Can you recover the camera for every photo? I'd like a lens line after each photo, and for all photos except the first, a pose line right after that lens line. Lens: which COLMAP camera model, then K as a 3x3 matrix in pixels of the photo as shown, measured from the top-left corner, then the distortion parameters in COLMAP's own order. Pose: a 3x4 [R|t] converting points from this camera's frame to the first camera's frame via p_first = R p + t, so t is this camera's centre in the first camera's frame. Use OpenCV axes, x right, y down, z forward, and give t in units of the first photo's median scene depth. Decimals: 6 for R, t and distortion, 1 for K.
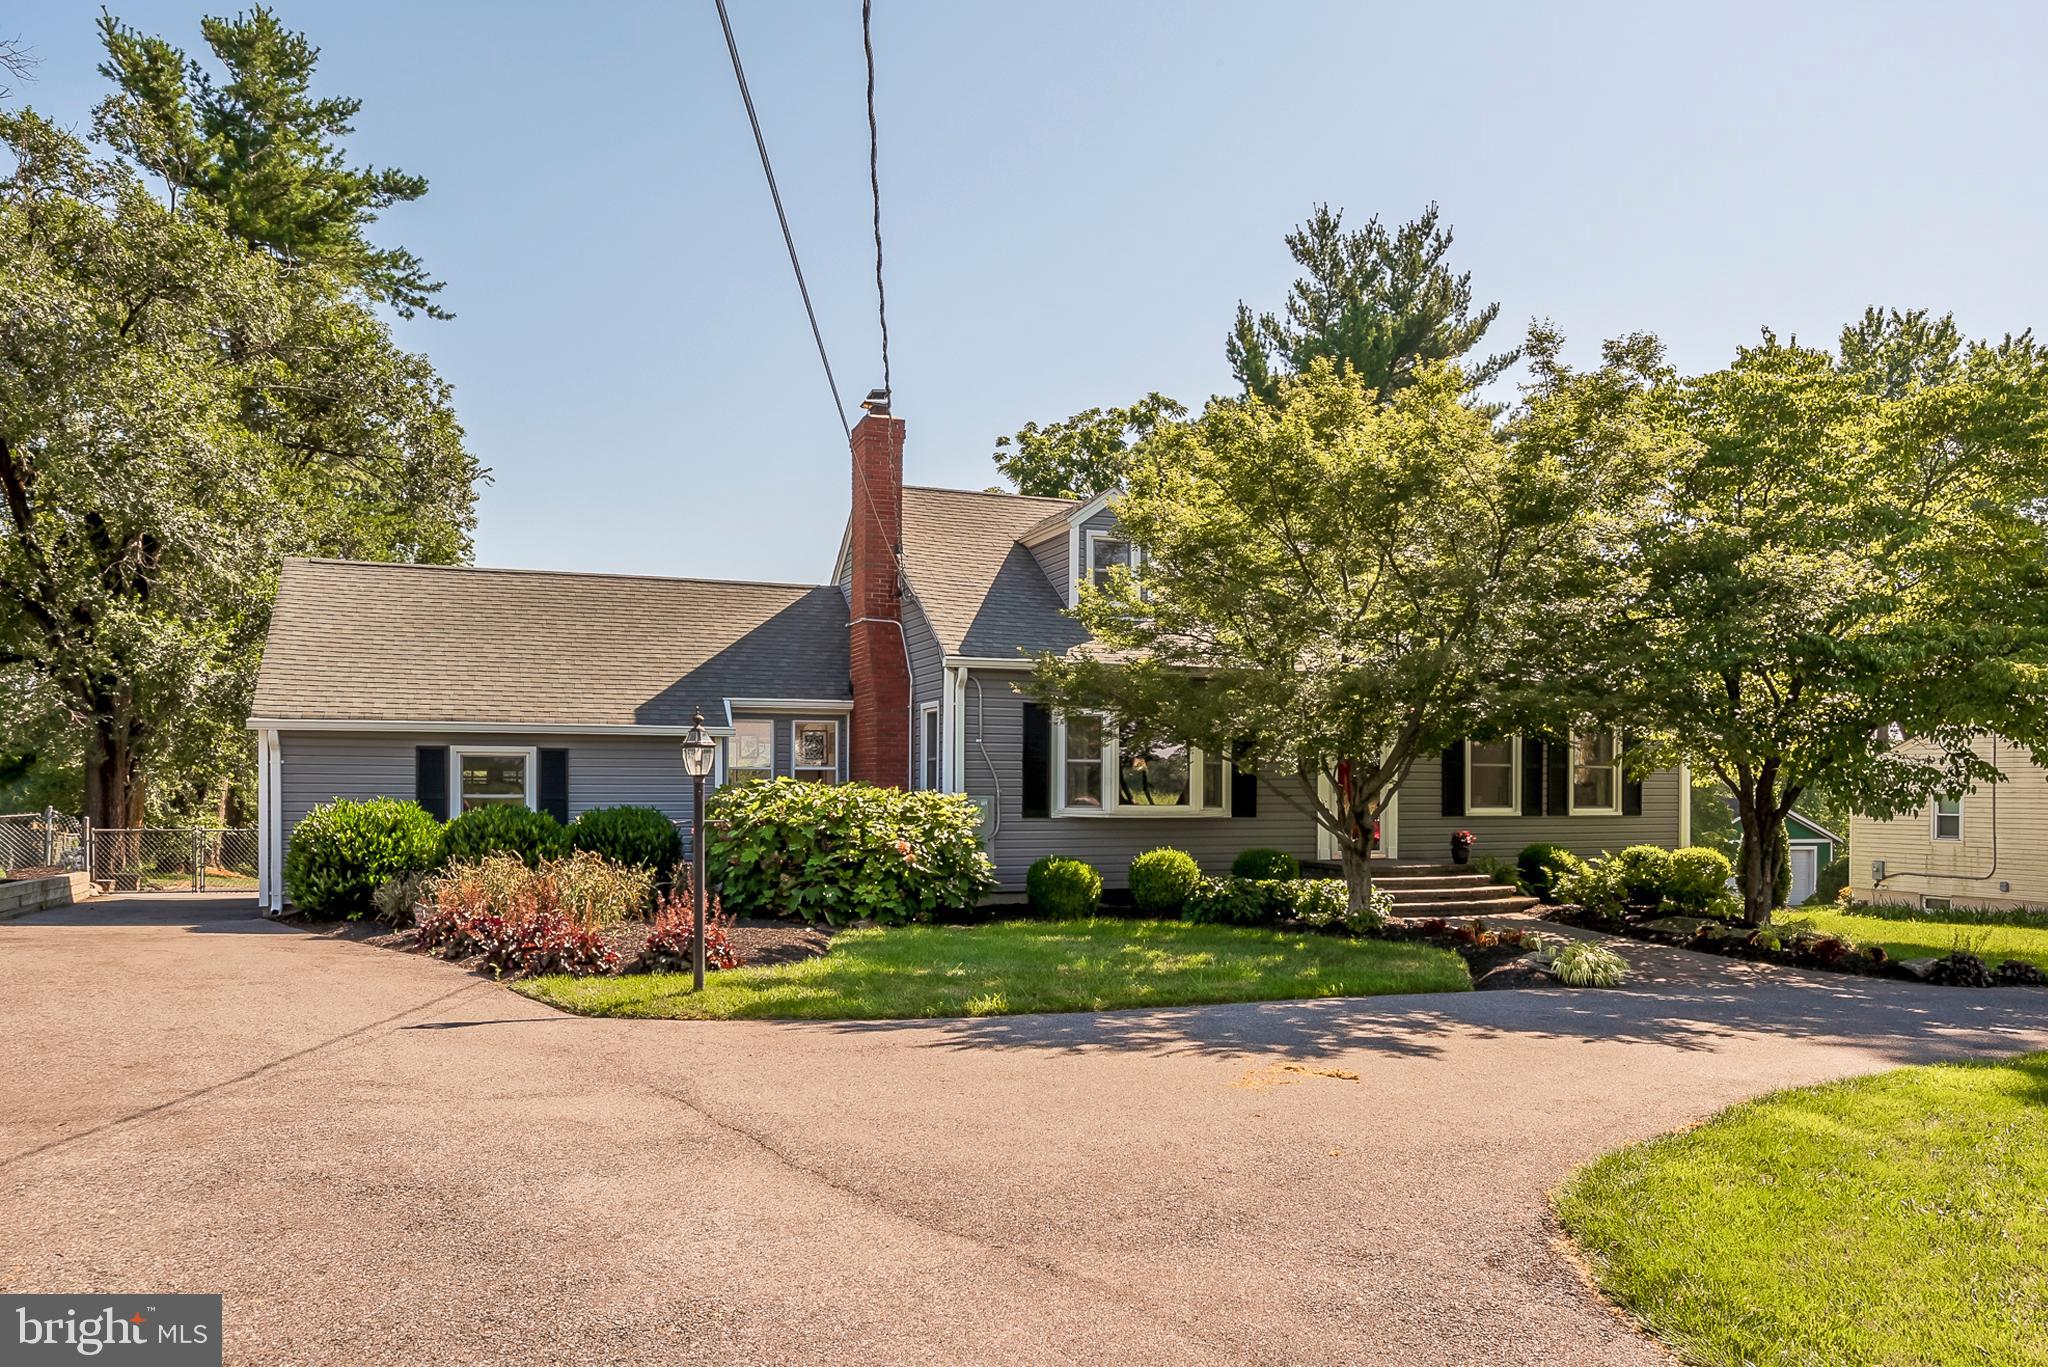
lens RADIAL K [[1450.1, 0, 1174.2], [0, 1450.1, 851.1], [0, 0, 1]] dist [-0.007008, 0.000333]
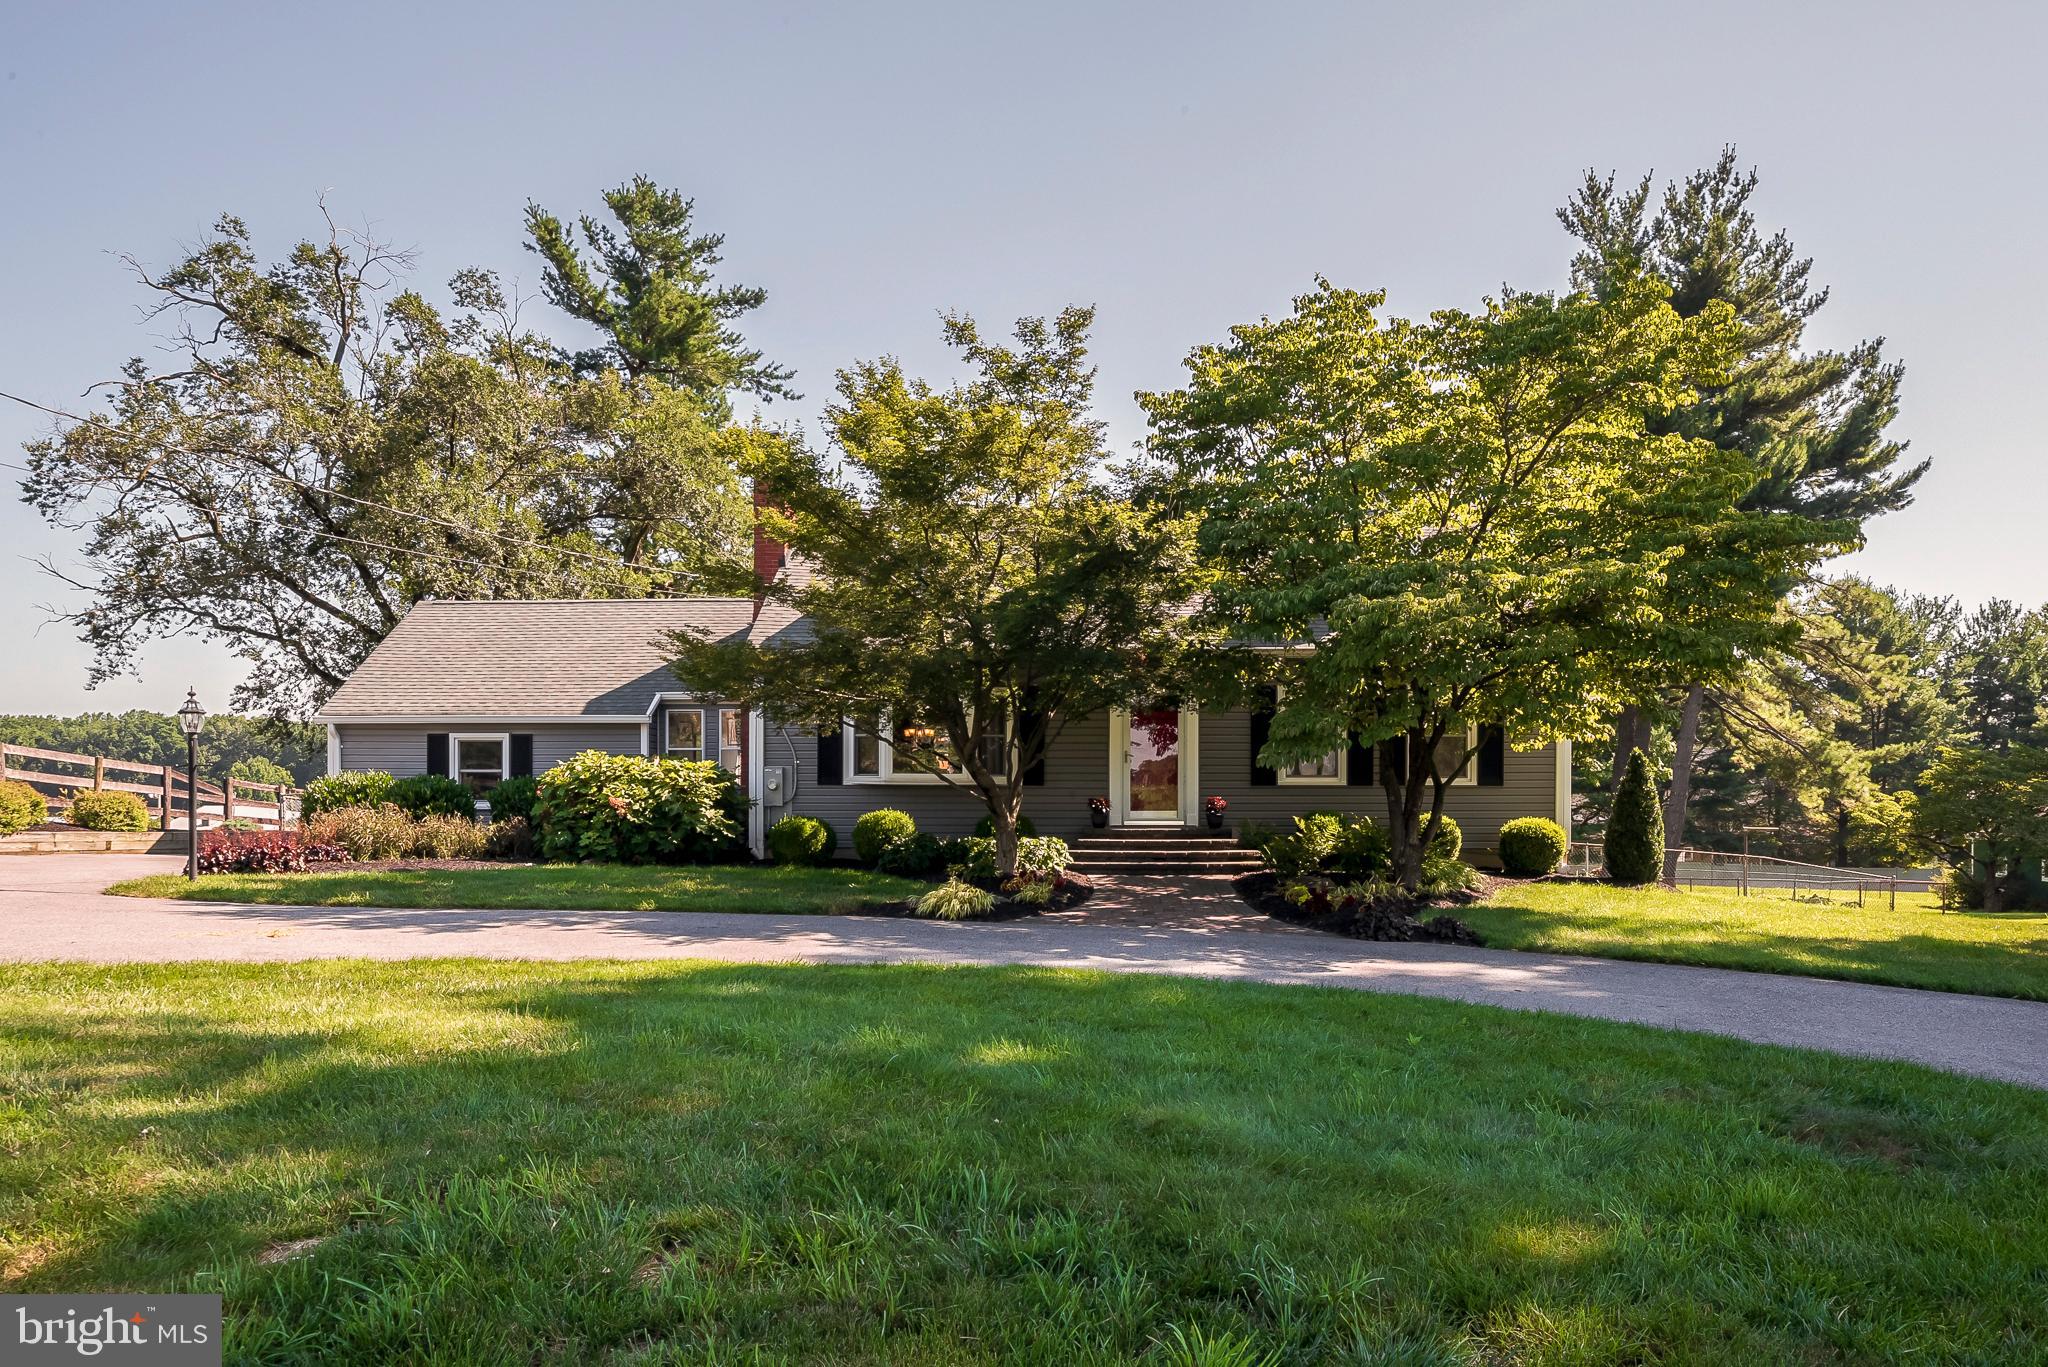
lens RADIAL K [[1450.1, 0, 1174.2], [0, 1450.1, 851.1], [0, 0, 1]] dist [-0.007008, 0.000333]
pose [[0.911501, 0.009604, -0.411185, 0.328229], [-0.014196, 0.999866, -0.008116, 0.018506], [0.411052, 0.013235, 0.911516, 0.029847]]
